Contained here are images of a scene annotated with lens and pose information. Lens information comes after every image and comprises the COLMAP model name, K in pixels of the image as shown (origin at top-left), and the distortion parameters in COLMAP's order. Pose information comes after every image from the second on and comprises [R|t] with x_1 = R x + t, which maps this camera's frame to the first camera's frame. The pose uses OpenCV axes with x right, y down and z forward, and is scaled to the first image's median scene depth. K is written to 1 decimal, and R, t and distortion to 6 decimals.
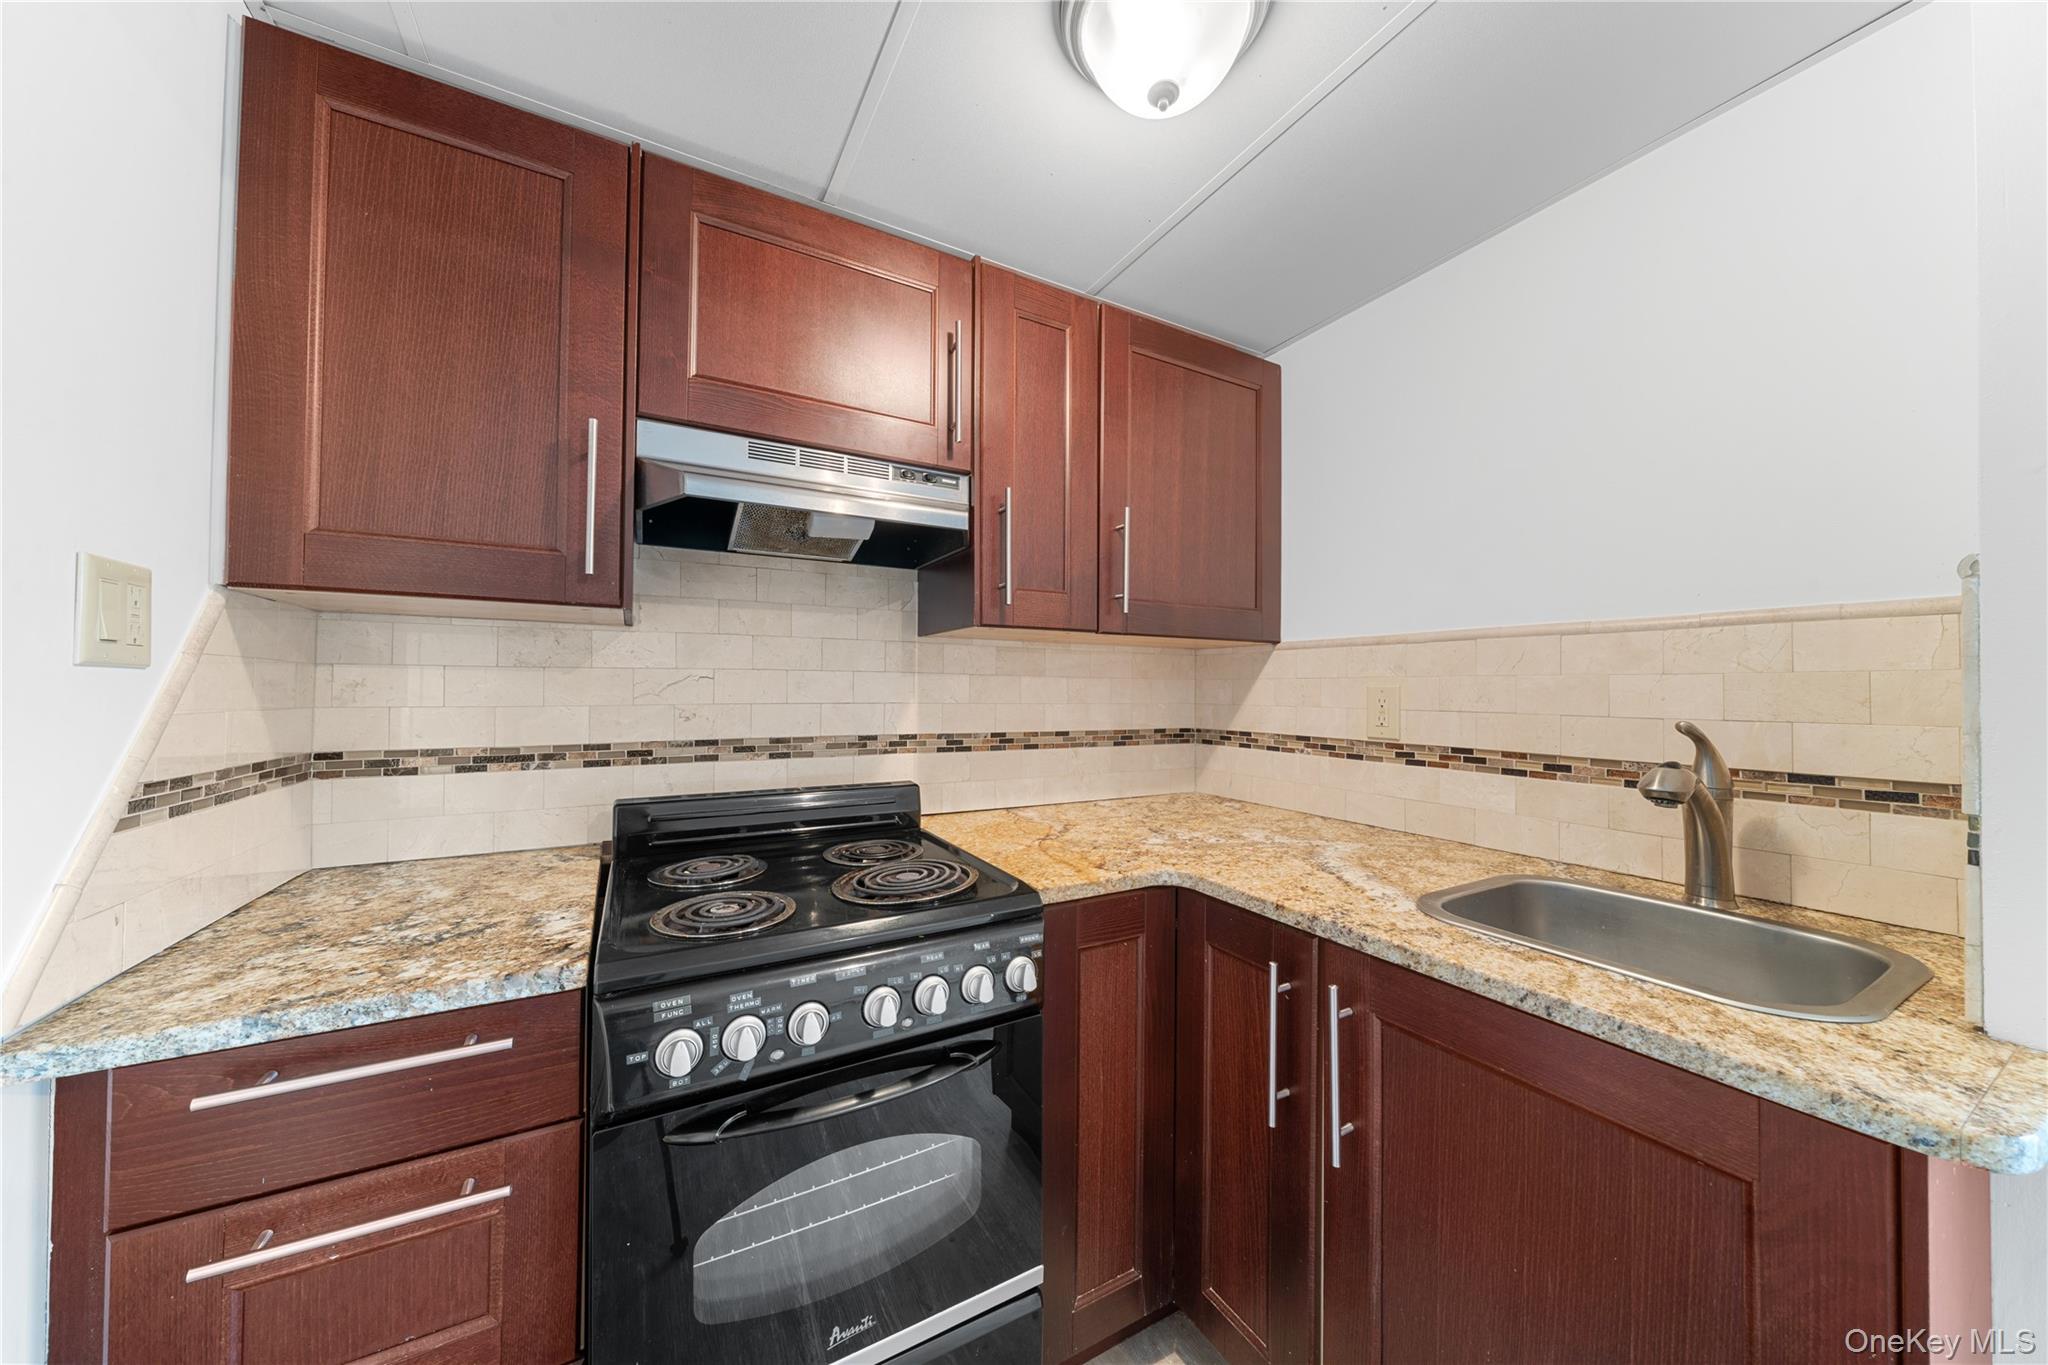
lens RADIAL K [[690.9, 0, 1025.0], [0, 690.9, 682.5], [0, 0, 1]] dist [-0.002522, 0.000310]
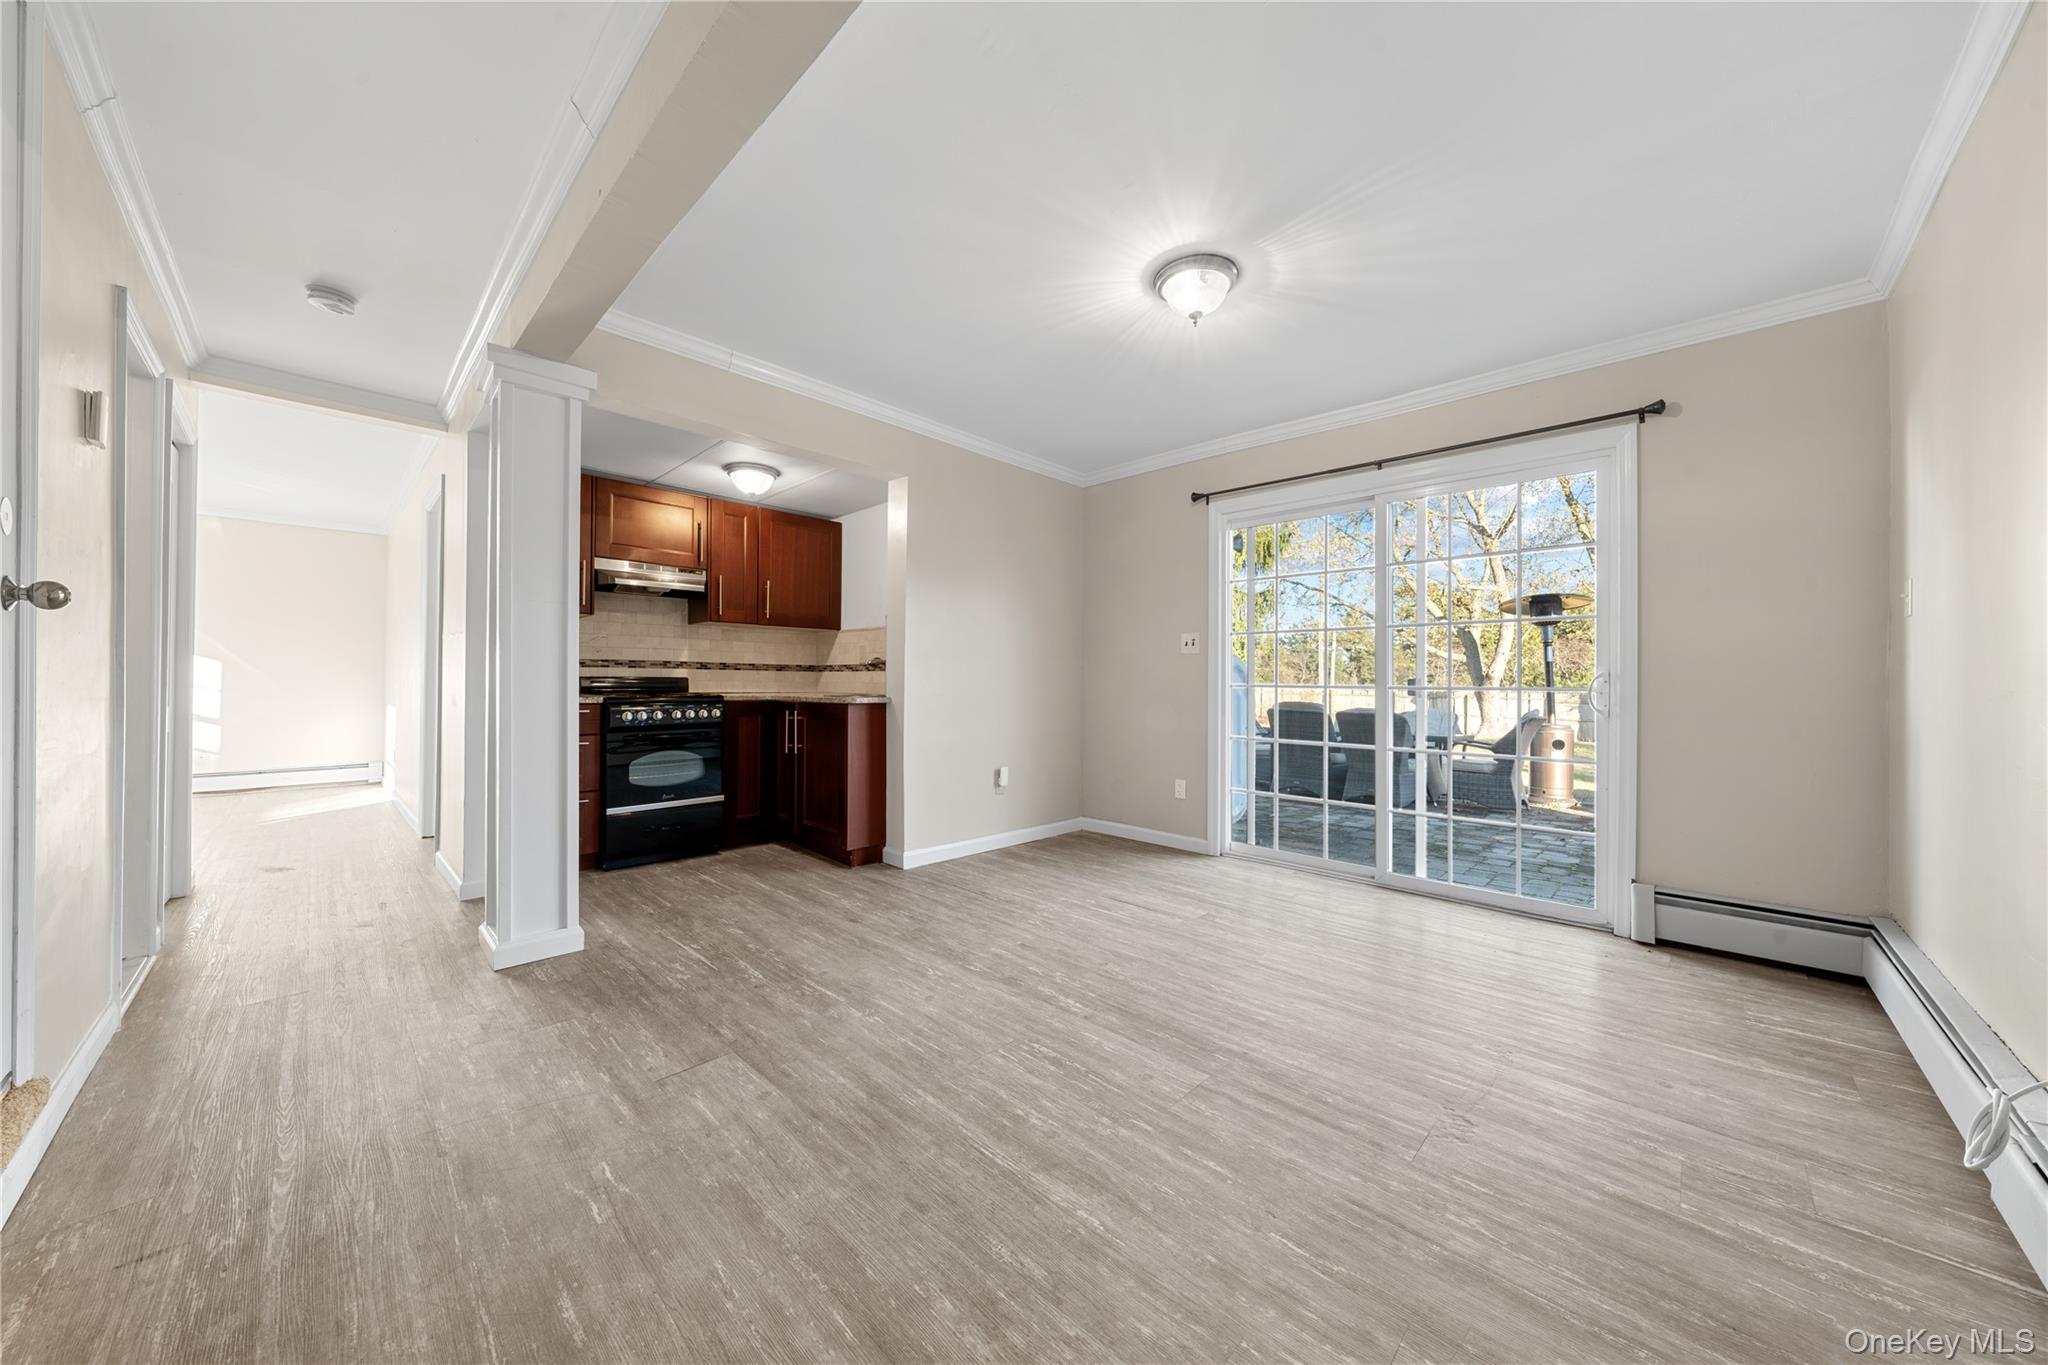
lens RADIAL K [[690.9, 0, 1021.0], [0, 690.9, 682.2], [0, 0, 1]] dist [-0.002522, 0.000310]
pose [[0.959030, 0.000609, 0.283305, 0.321271], [-0.004555, 0.999902, 0.013269, 0.114686], [-0.283269, -0.014016, 0.958938, -1.908201]]
